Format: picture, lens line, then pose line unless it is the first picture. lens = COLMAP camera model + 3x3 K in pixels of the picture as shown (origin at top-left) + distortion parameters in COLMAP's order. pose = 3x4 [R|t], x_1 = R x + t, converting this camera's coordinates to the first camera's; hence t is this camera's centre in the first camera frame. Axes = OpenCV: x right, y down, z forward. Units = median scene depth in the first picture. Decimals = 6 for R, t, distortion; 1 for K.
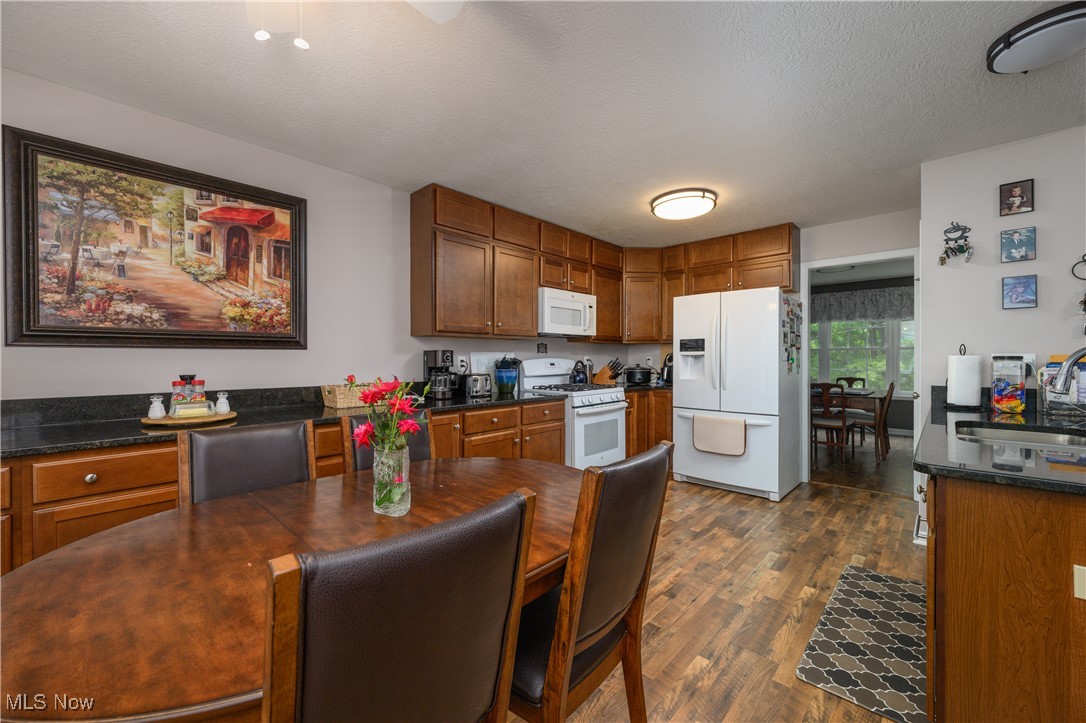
lens RADIAL K [[427.1, 0, 540.5], [0, 427.1, 359.7], [0, 0, 1]] dist [-0.000009, -0.000446]
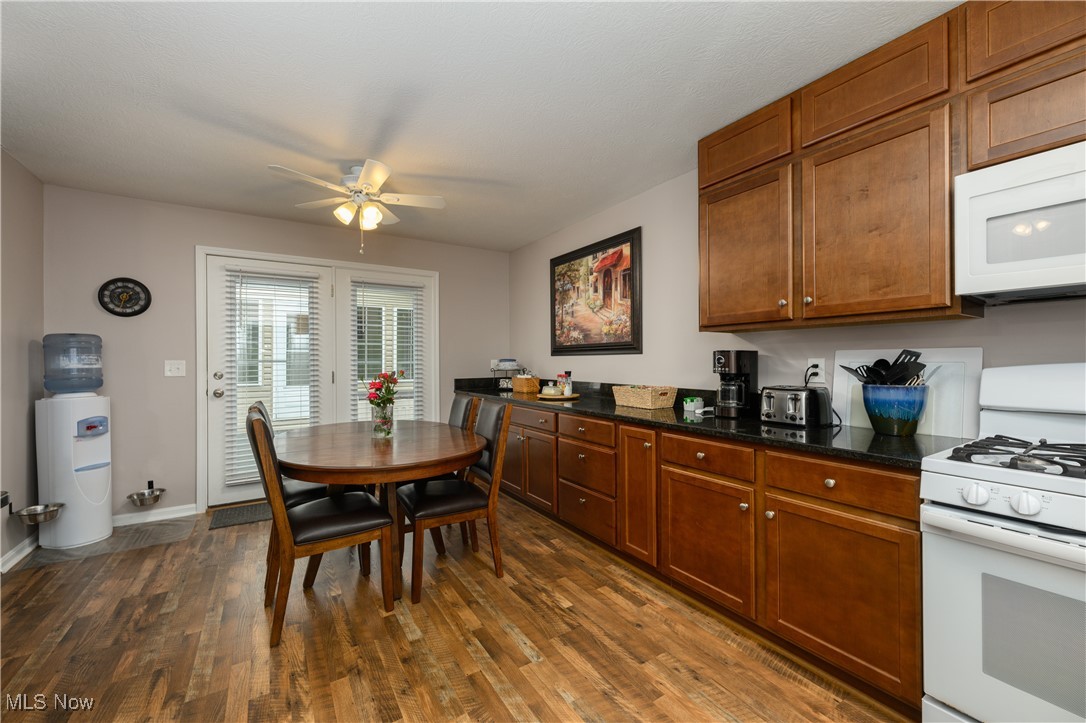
lens RADIAL K [[427.1, 0, 540.4], [0, 427.1, 360.5], [0, 0, 1]] dist [-0.000009, -0.000446]
pose [[-0.242464, 0.001253, -0.970160, 0.734310], [-0.000326, 0.999999, 0.001373, -0.007996], [0.970160, 0.000649, -0.242463, 1.130702]]
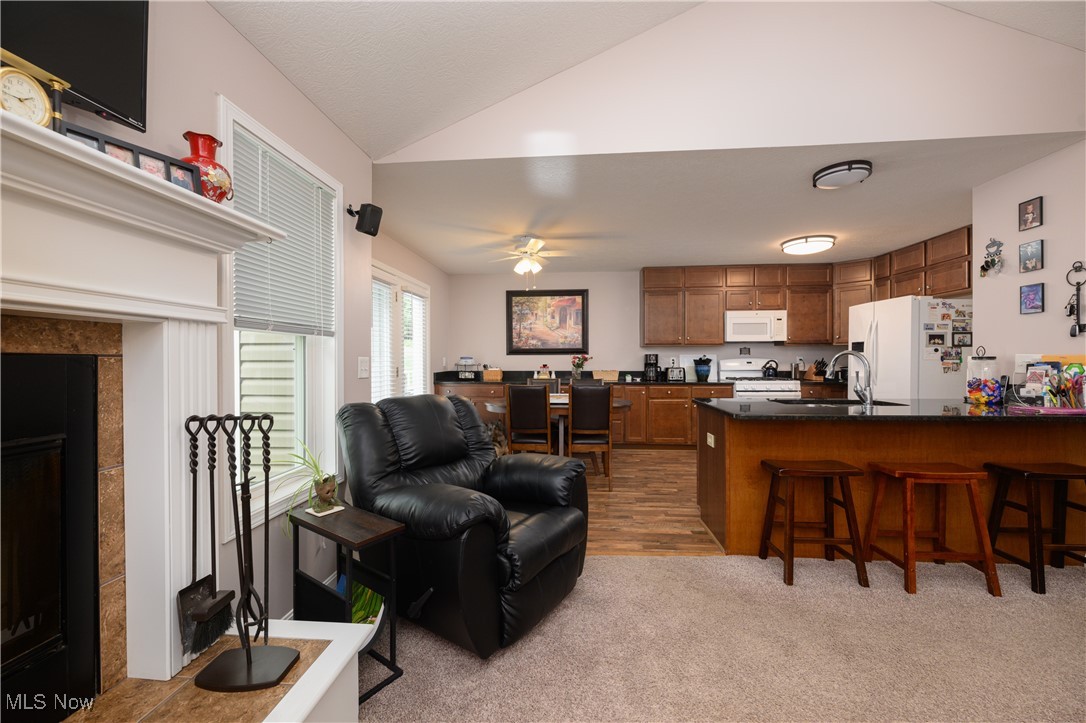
lens RADIAL K [[427.1, 0, 539.3], [0, 427.1, 358.9], [0, 0, 1]] dist [-0.000009, -0.000446]
pose [[0.622840, 0.000187, -0.782349, 1.199324], [-0.001683, 0.999998, -0.001100, 0.001831], [0.782348, 0.002002, 0.622839, -0.700589]]
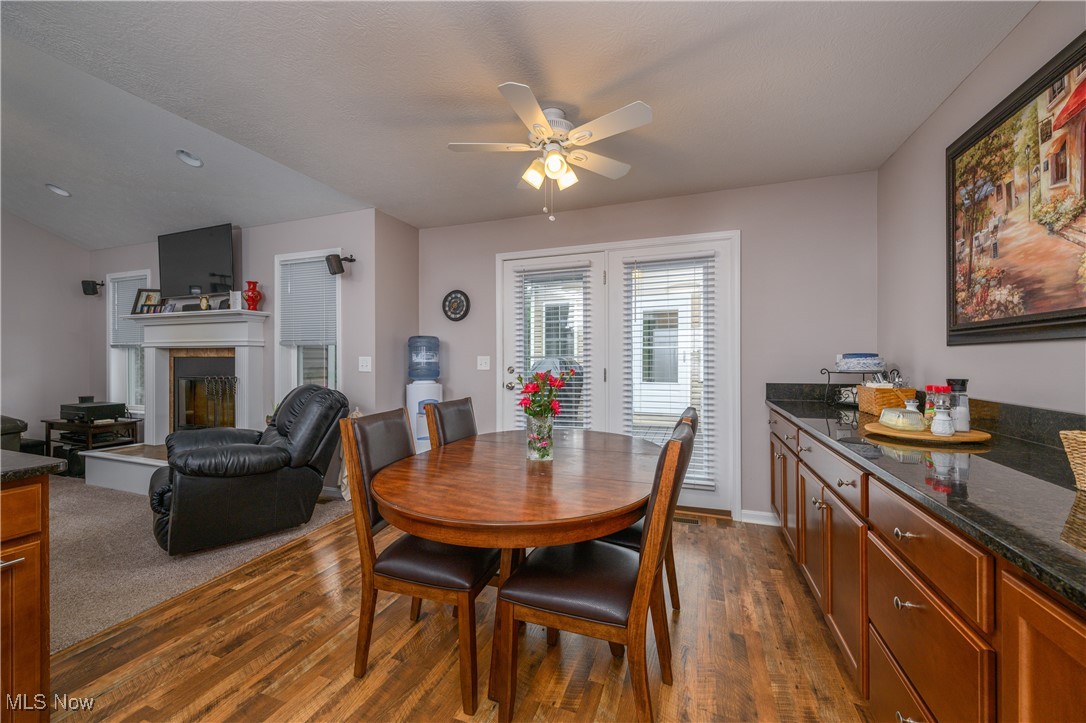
lens RADIAL K [[427.1, 0, 540.1], [0, 427.1, 359.7], [0, 0, 1]] dist [-0.000009, -0.000446]
pose [[-0.919561, 0.003402, -0.392931, 0.123222], [0.000526, 0.999972, 0.007427, -0.003593], [0.392946, 0.006623, -0.919538, 1.213577]]
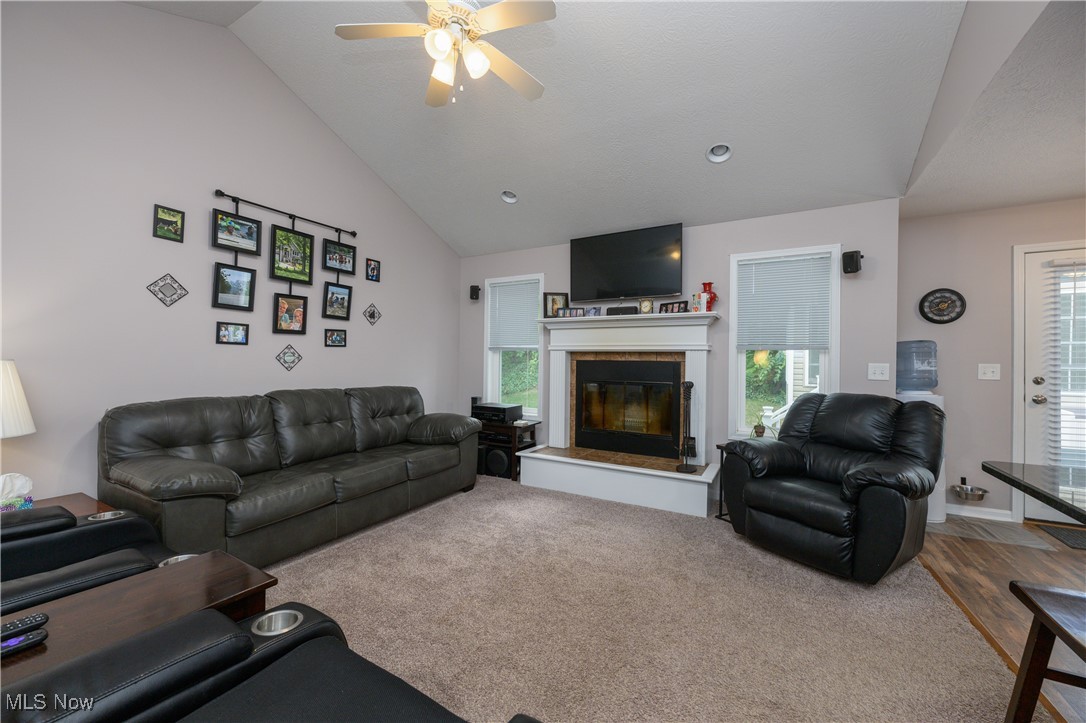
lens RADIAL K [[427.1, 0, 538.9], [0, 427.1, 361.0], [0, 0, 1]] dist [-0.000009, -0.000446]
pose [[-0.970304, -0.009788, -0.241692, 1.444203], [-0.010898, 0.999935, 0.003258, -0.004149], [0.241644, 0.005795, -0.970348, 0.653034]]
